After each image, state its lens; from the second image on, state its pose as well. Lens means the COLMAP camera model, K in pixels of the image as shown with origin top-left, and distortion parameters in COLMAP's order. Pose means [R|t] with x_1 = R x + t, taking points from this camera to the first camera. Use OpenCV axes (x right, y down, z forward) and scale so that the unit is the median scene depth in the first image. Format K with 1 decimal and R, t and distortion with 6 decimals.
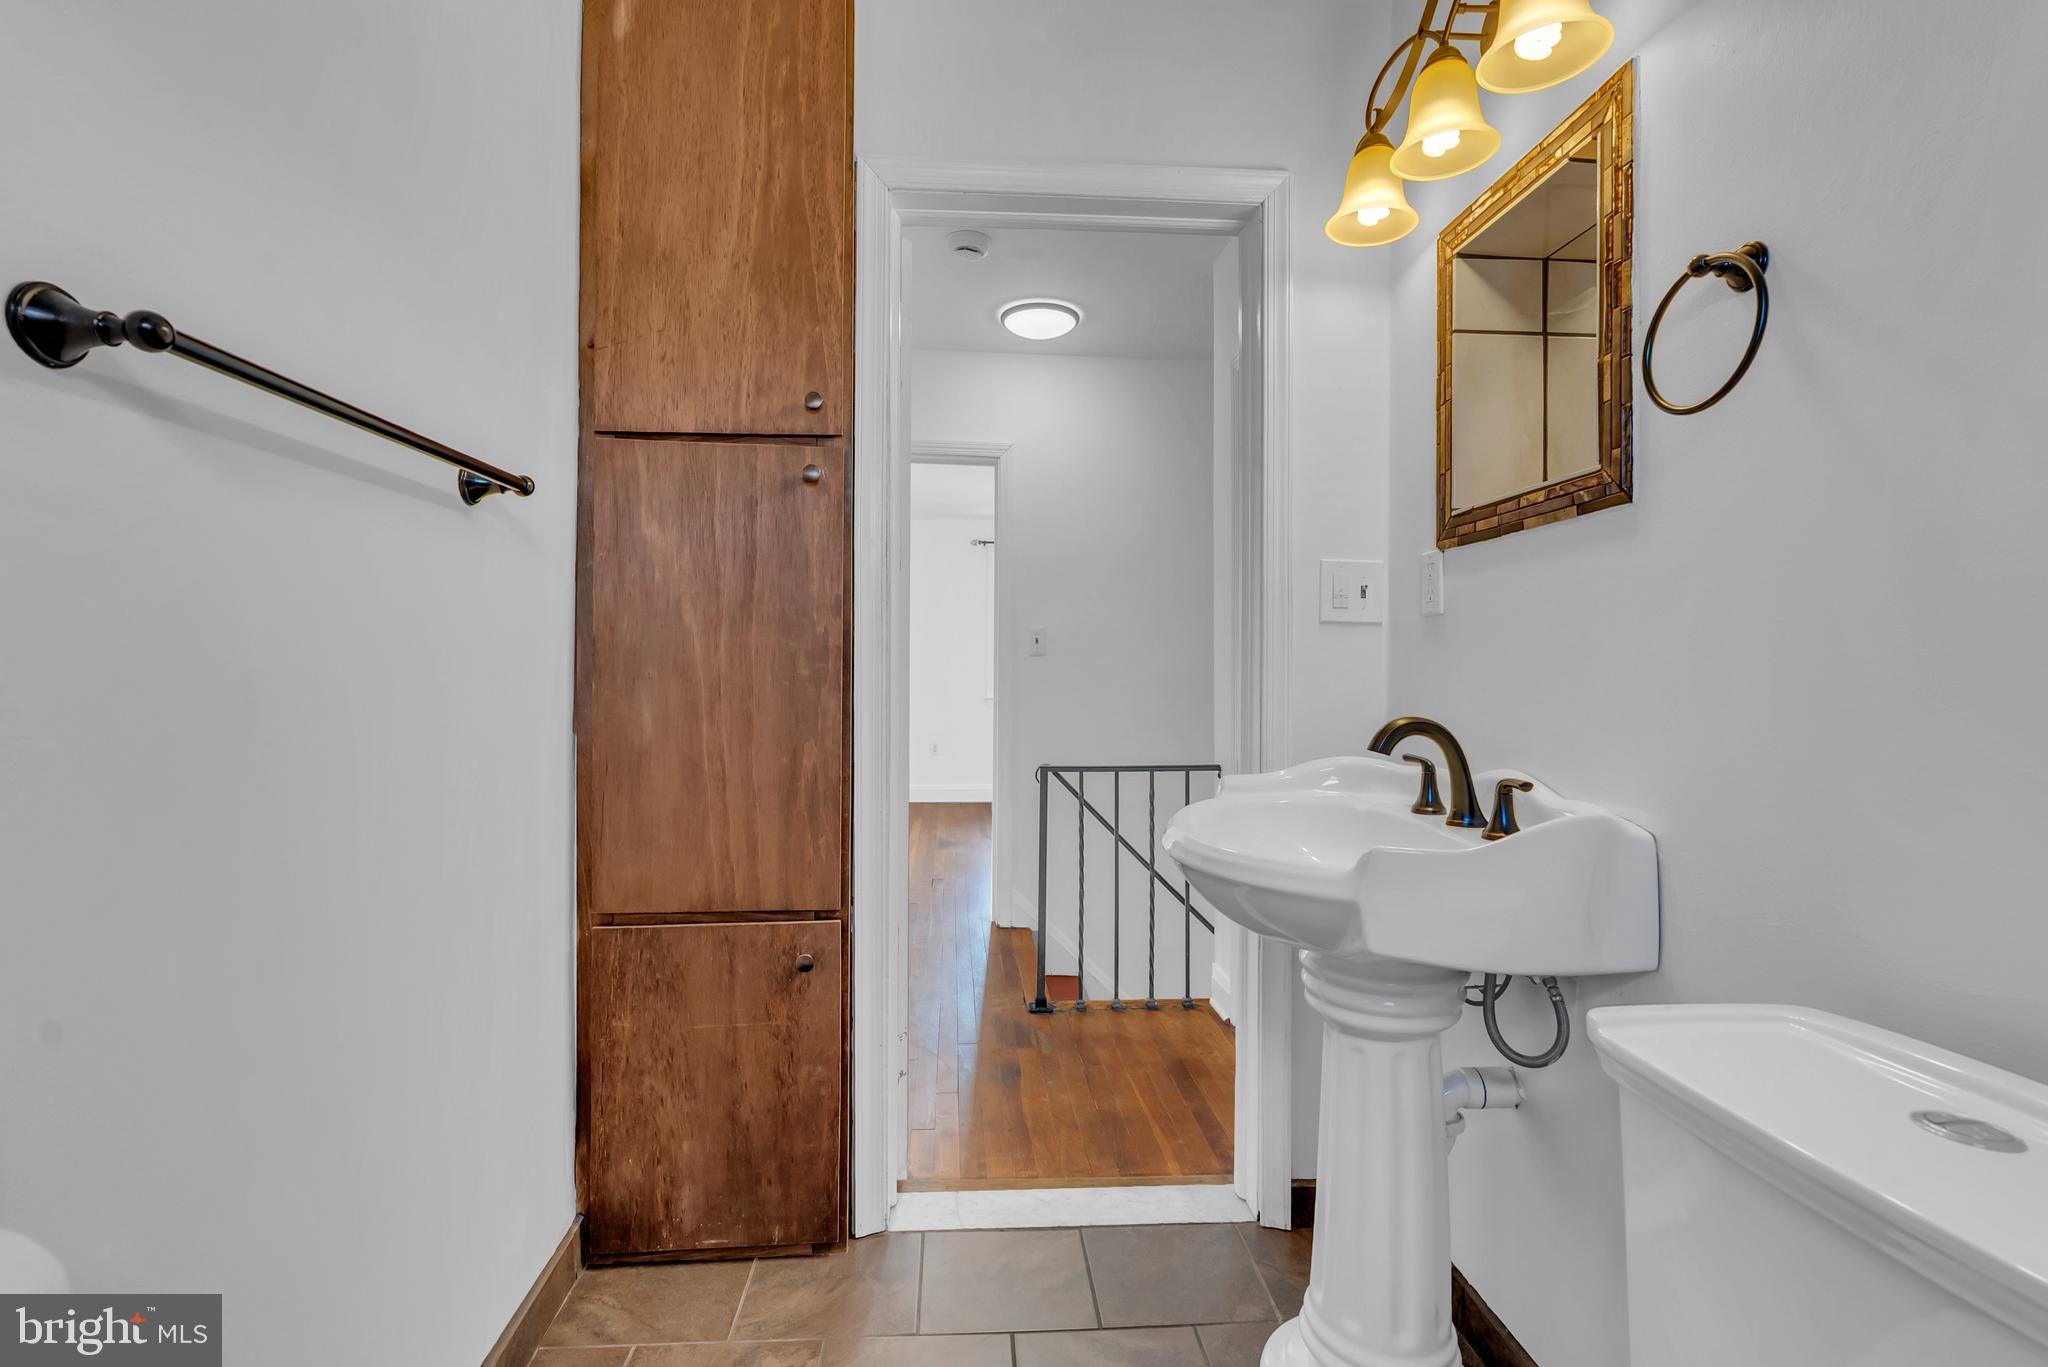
lens RADIAL K [[937.9, 0, 1021.0], [0, 937.9, 667.0], [0, 0, 1]] dist [-0.002155, 0.000455]
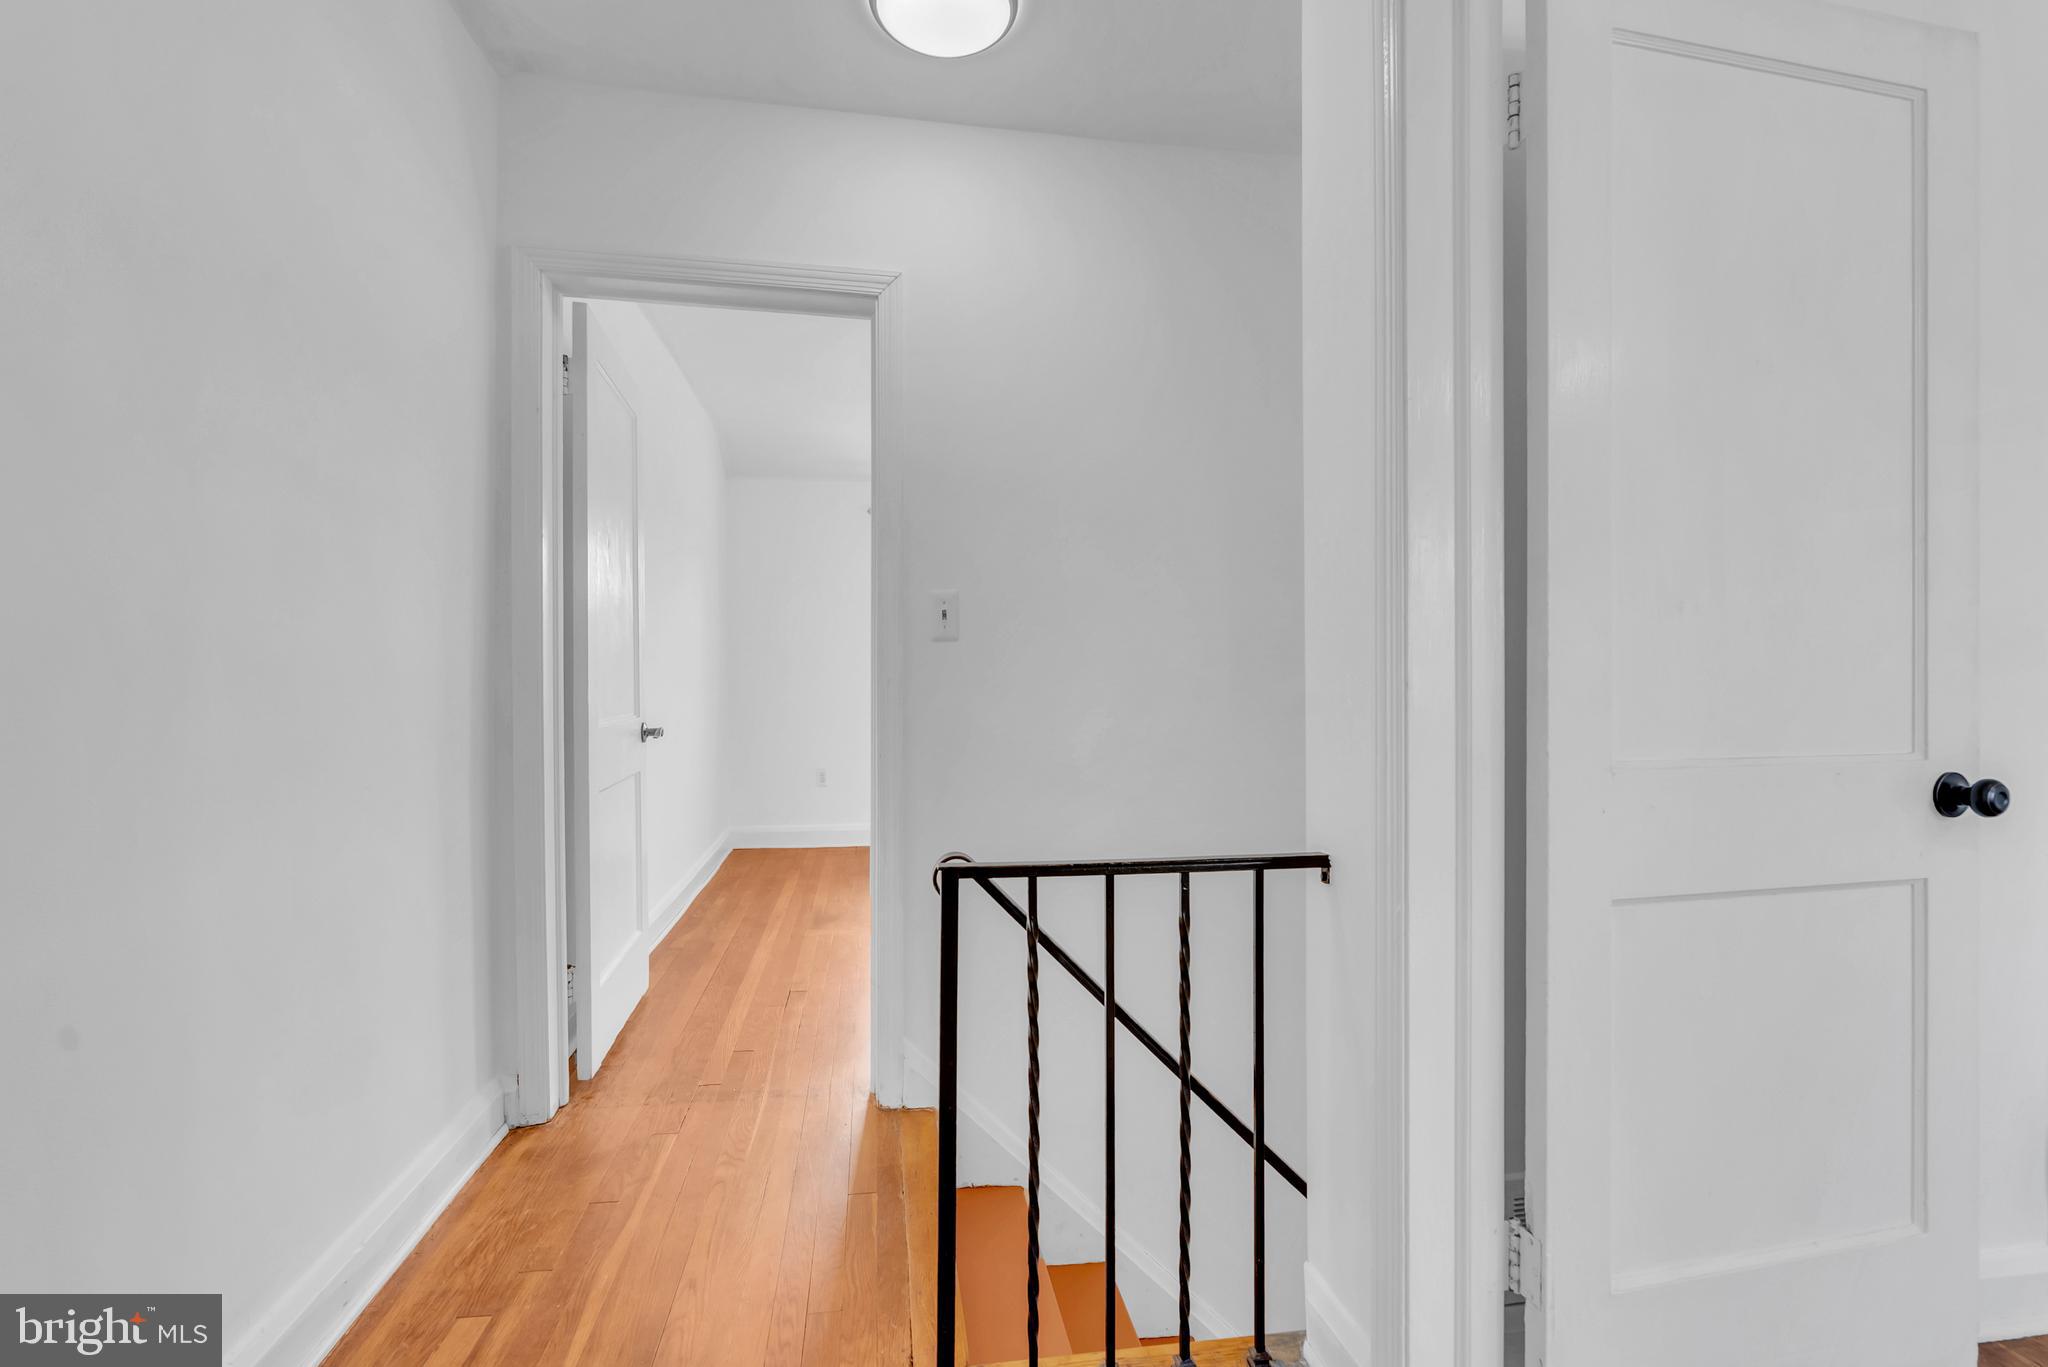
lens RADIAL K [[937.9, 0, 1021.0], [0, 937.9, 667.0], [0, 0, 1]] dist [-0.002155, 0.000455]
pose [[0.996225, -0.003167, 0.086749, 0.017544], [0.004373, 0.999896, -0.013718, 0.014907], [-0.086697, 0.014045, 0.996136, 0.528351]]
